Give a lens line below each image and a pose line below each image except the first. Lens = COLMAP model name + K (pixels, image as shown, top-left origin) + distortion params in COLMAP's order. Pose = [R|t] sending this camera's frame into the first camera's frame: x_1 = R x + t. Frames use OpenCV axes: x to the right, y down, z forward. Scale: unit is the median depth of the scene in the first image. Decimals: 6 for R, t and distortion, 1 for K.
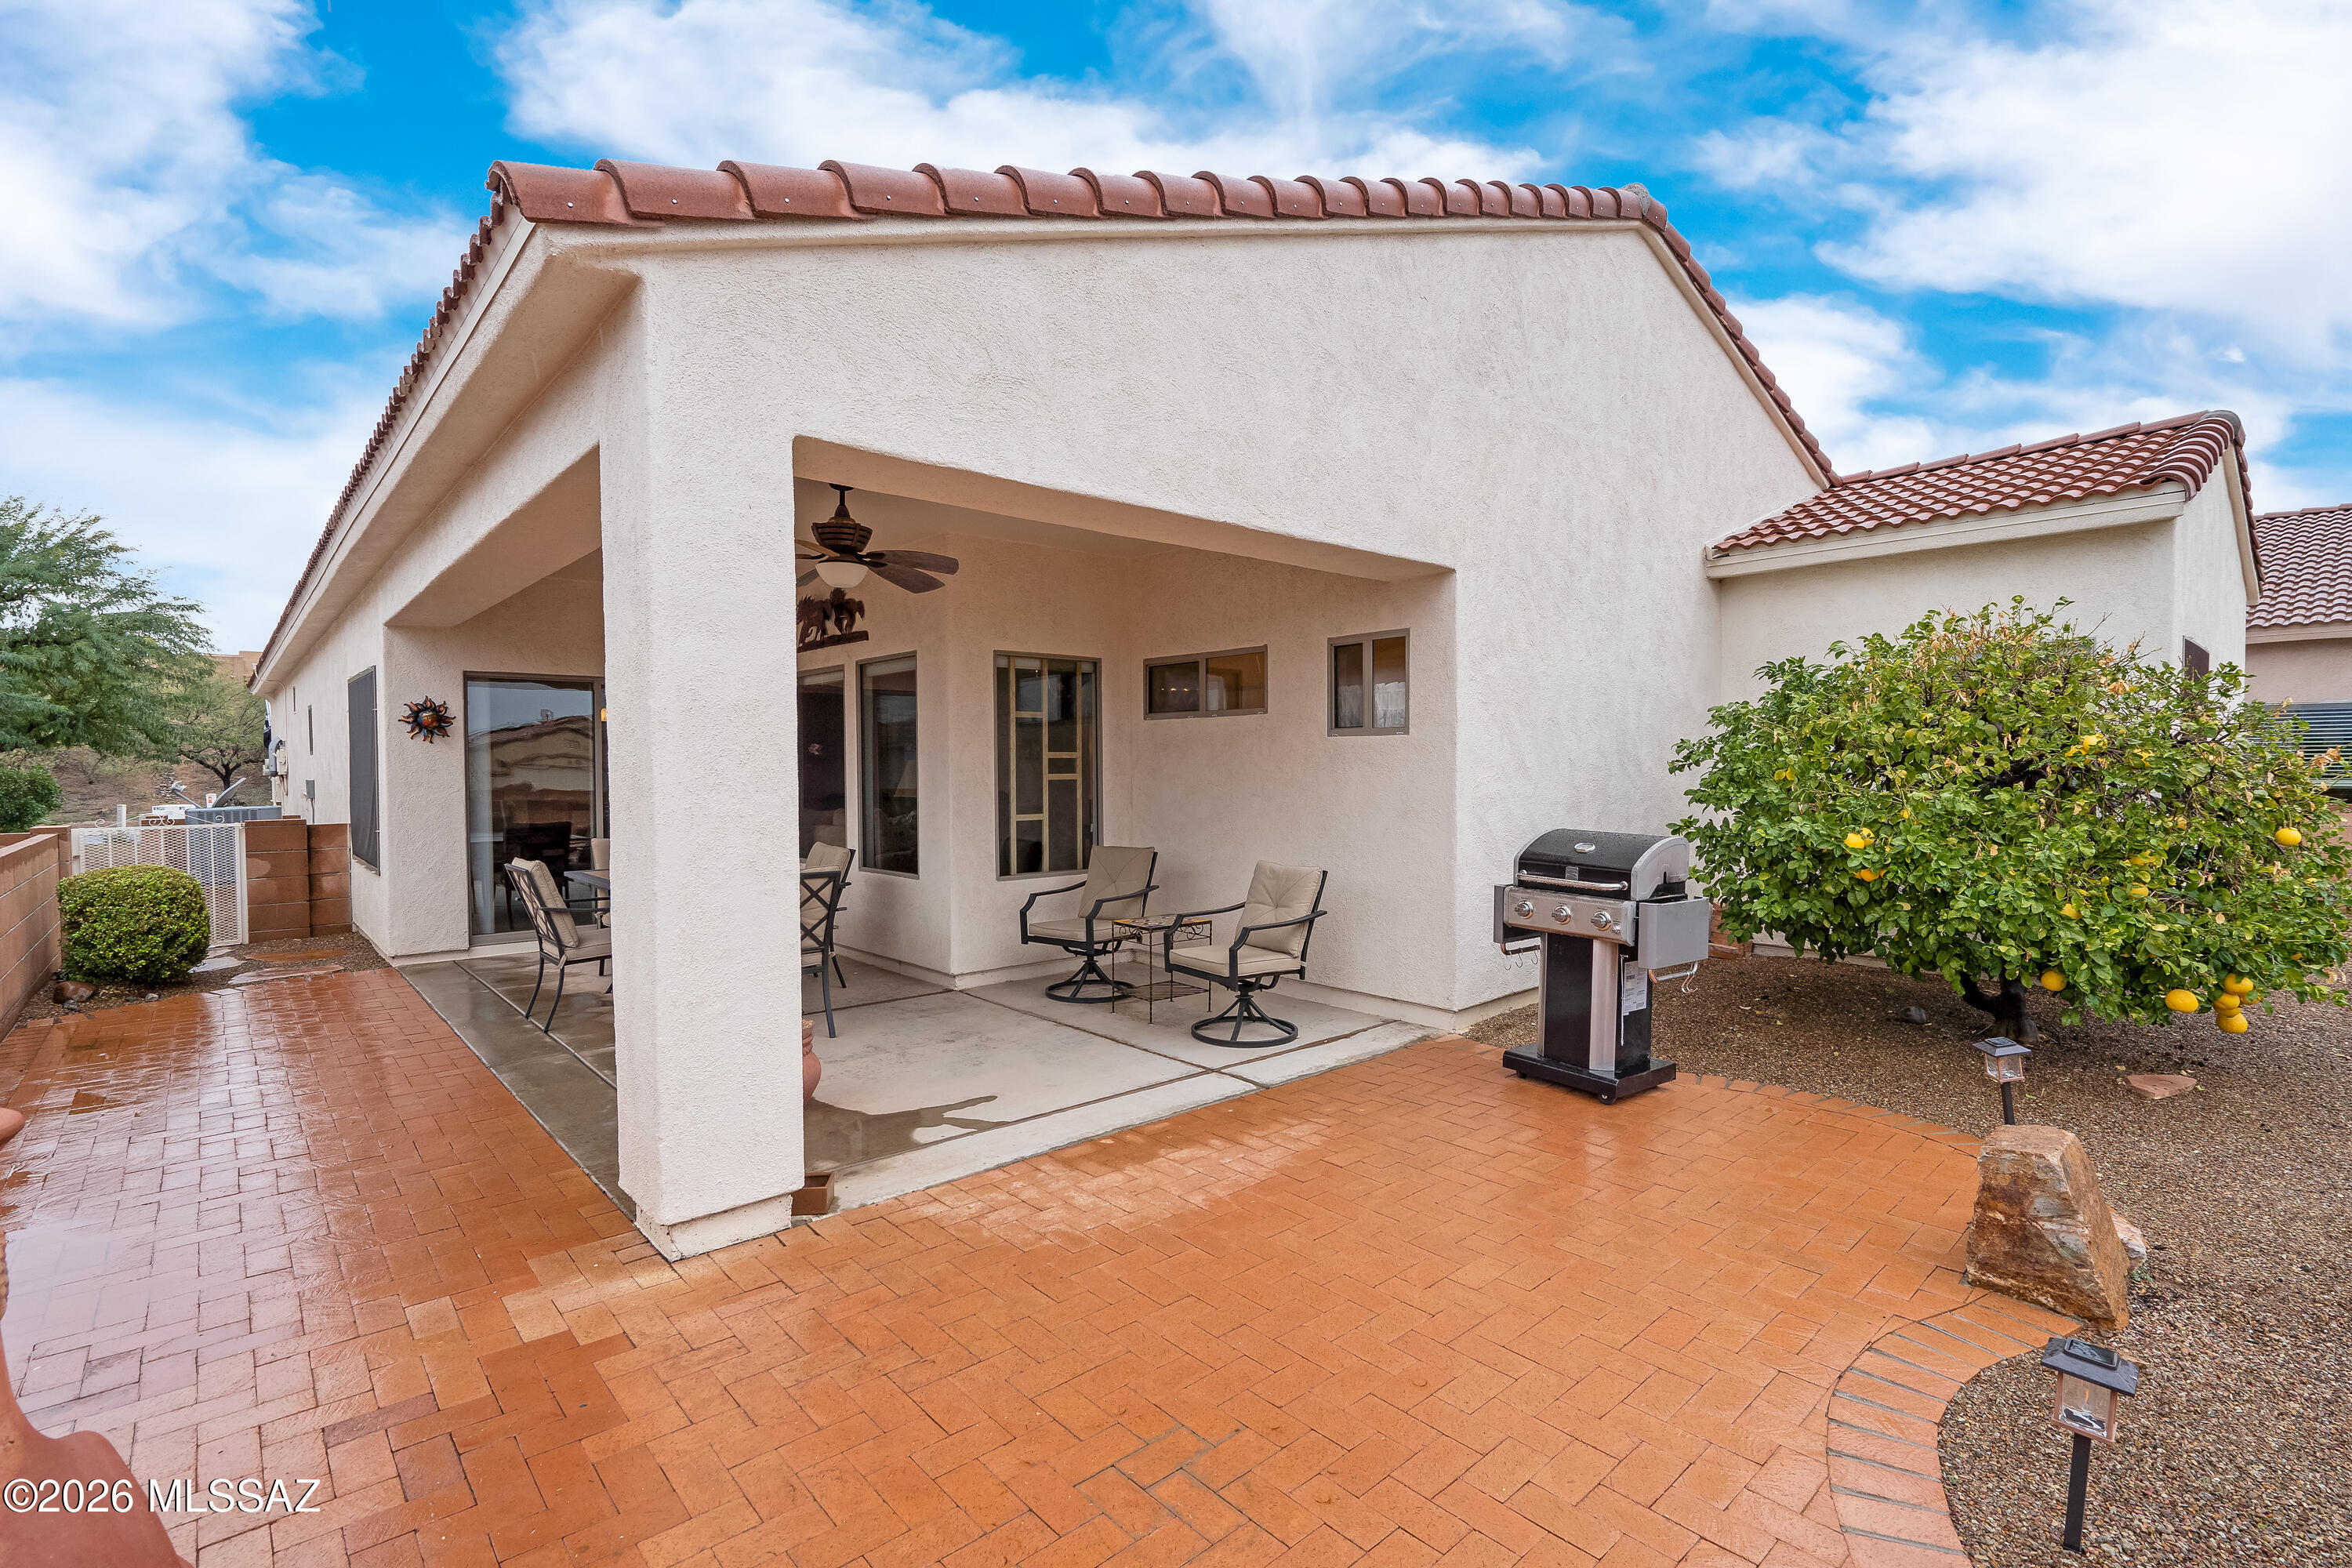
lens RADIAL K [[1088.1, 0, 1174.3], [0, 1088.1, 790.2], [0, 0, 1]] dist [-0.001316, 0.000798]
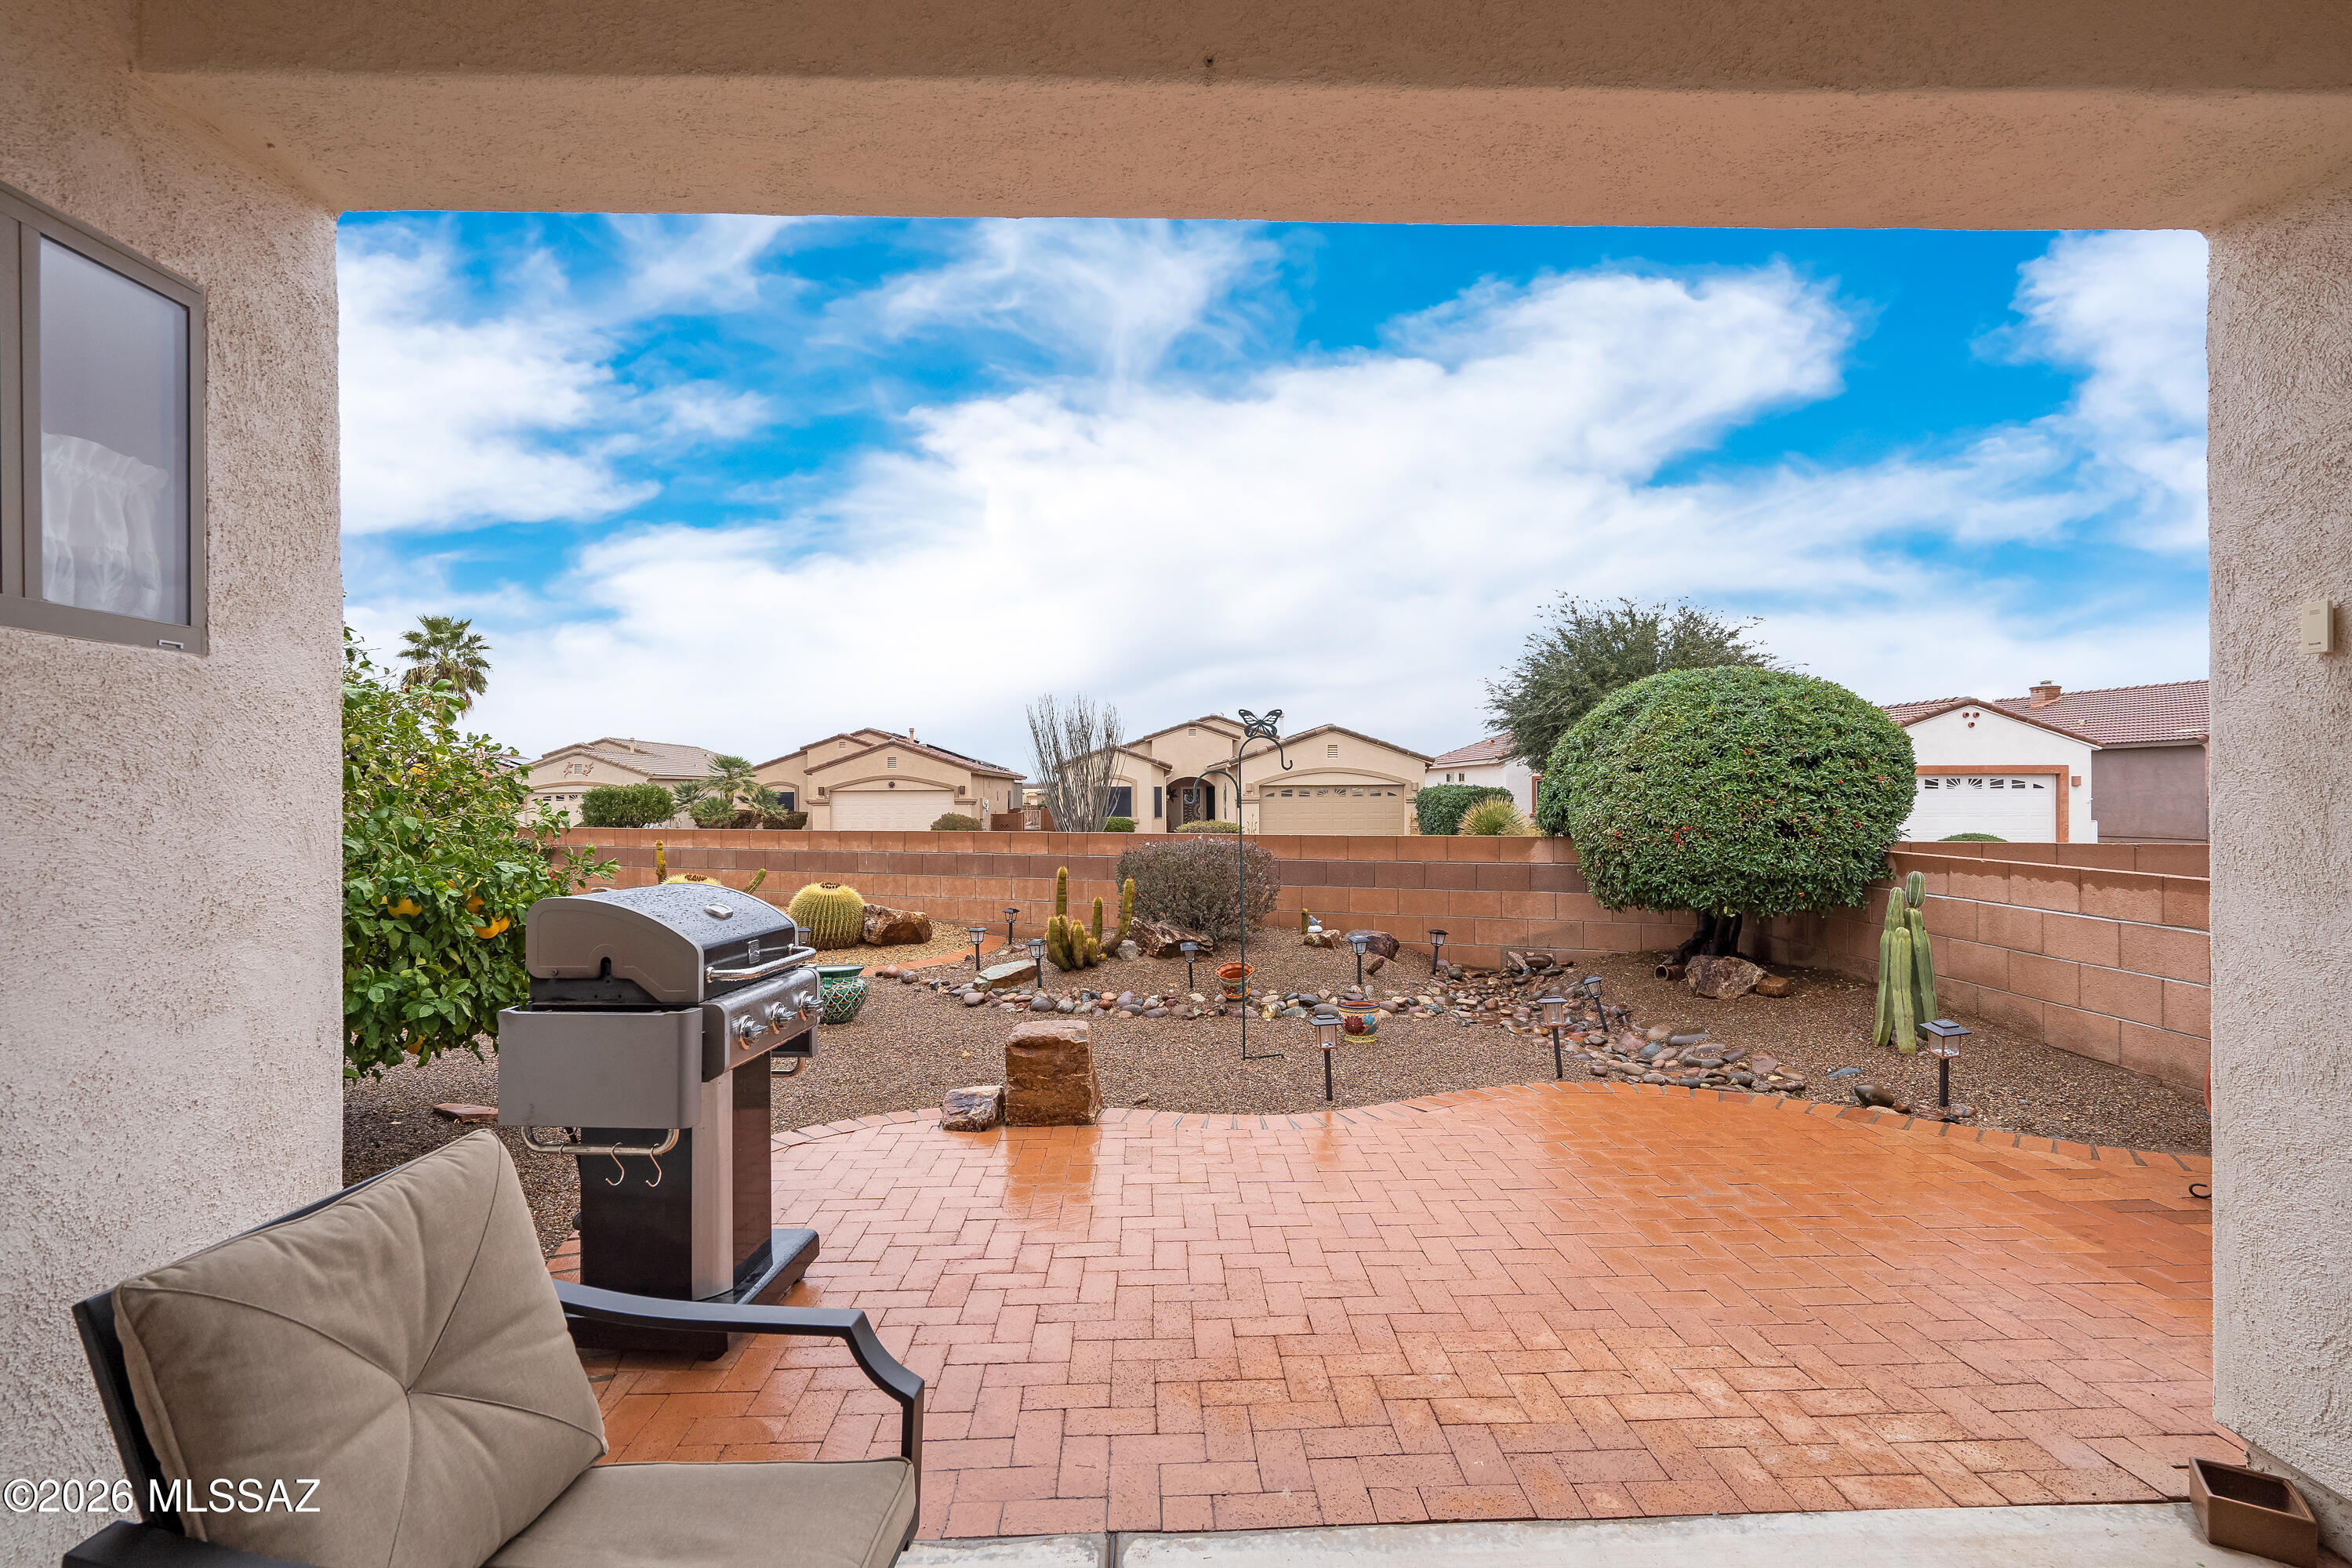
lens RADIAL K [[1080.3, 0, 1162.2], [0, 1080.3, 793.3], [0, 0, 1]] dist [0.000228, -0.000219]
pose [[-0.758427, 0.006264, 0.651728, -0.261468], [0.023585, 0.999563, 0.017838, -0.021944], [-0.651332, 0.028899, -0.758243, 1.683550]]
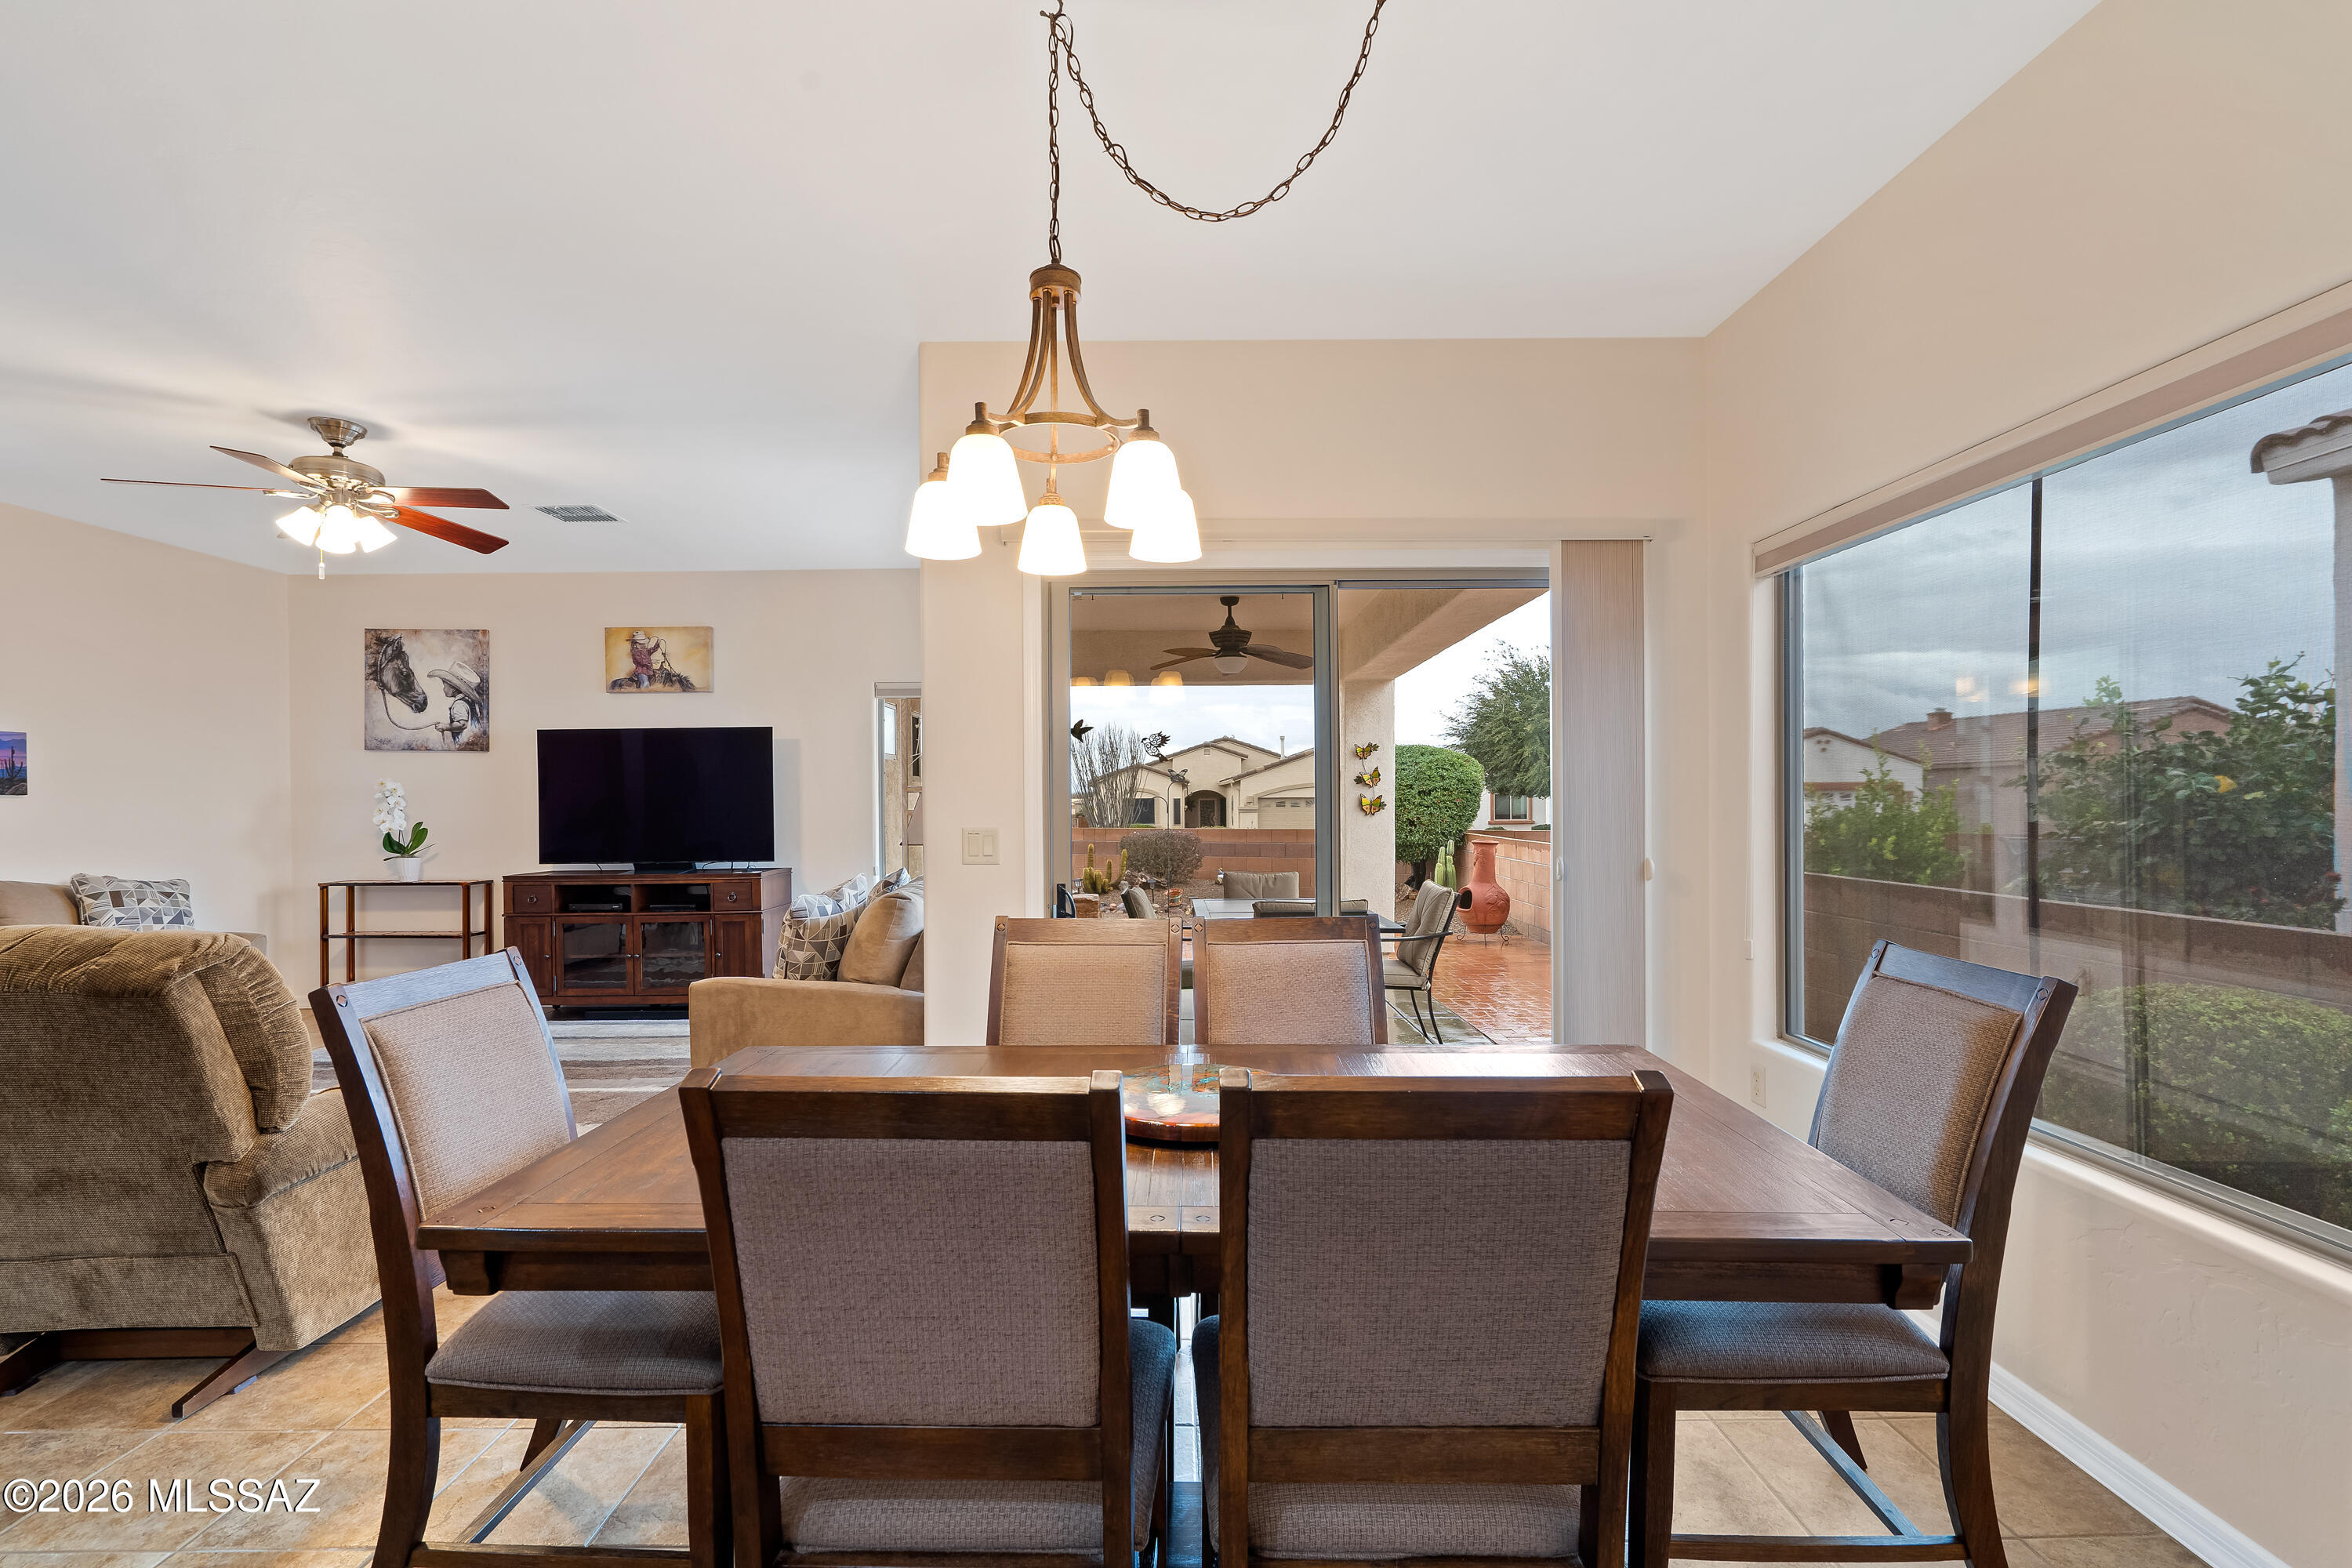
lens RADIAL K [[1077.1, 0, 1176.3], [0, 1077.1, 808.5], [0, 0, 1]] dist [-0.001948, 0.000140]
pose [[-0.744690, 0.002058, 0.667407, -0.349077], [0.023586, 0.999452, 0.023235, -0.024710], [-0.666993, 0.033044, -0.744331, 1.765549]]
